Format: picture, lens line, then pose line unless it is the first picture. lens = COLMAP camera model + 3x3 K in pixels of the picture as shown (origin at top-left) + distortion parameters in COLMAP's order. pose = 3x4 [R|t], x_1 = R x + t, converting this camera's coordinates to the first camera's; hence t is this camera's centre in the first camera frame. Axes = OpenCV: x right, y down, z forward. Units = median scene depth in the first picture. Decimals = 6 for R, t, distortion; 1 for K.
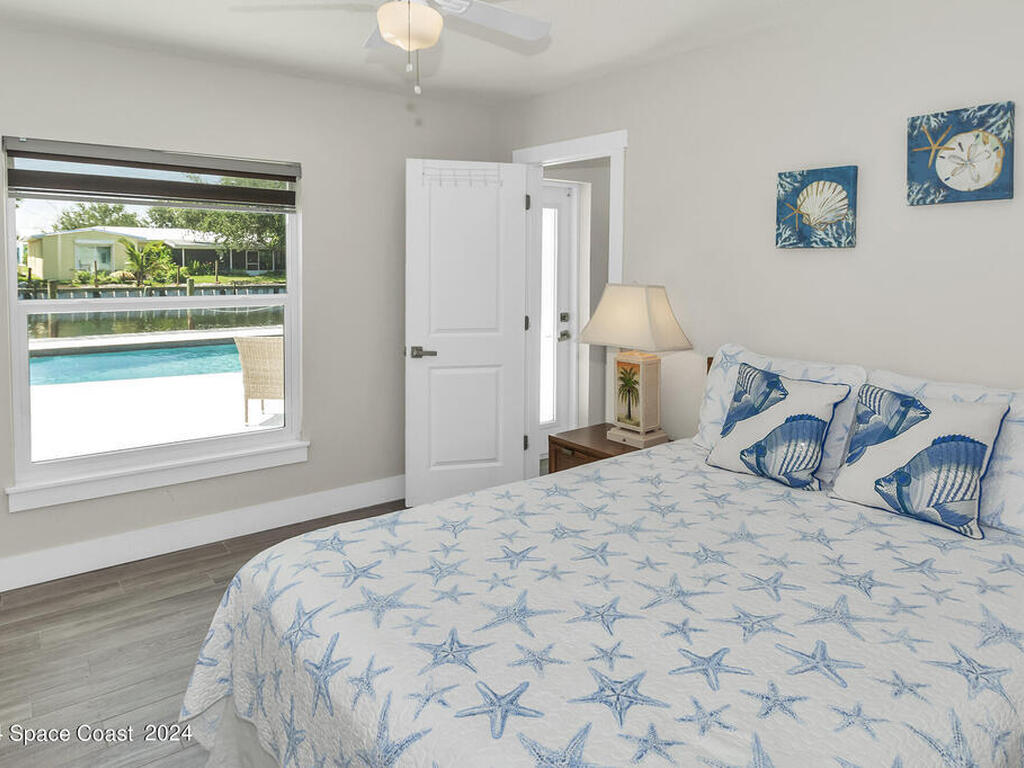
lens RADIAL K [[713.7, 0, 518.7], [0, 713.7, 292.7], [0, 0, 1]] dist [-0.020682, 0.006747]
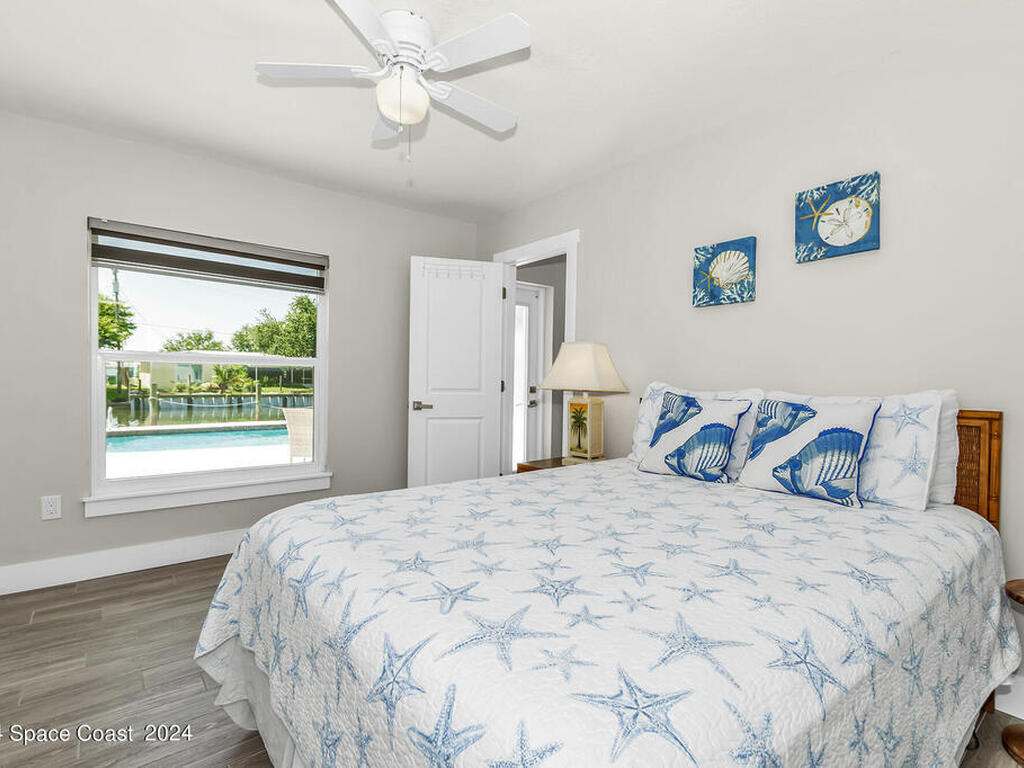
lens RADIAL K [[521.8, 0, 514.5], [0, 521.8, 388.1], [0, 0, 1]] dist [0.000669, -0.011538]
pose [[0.999764, 0.010512, 0.019028, 0.029011], [-0.009964, 0.999539, -0.028684, 0.145921], [-0.019321, 0.028488, 0.999407, 0.086243]]
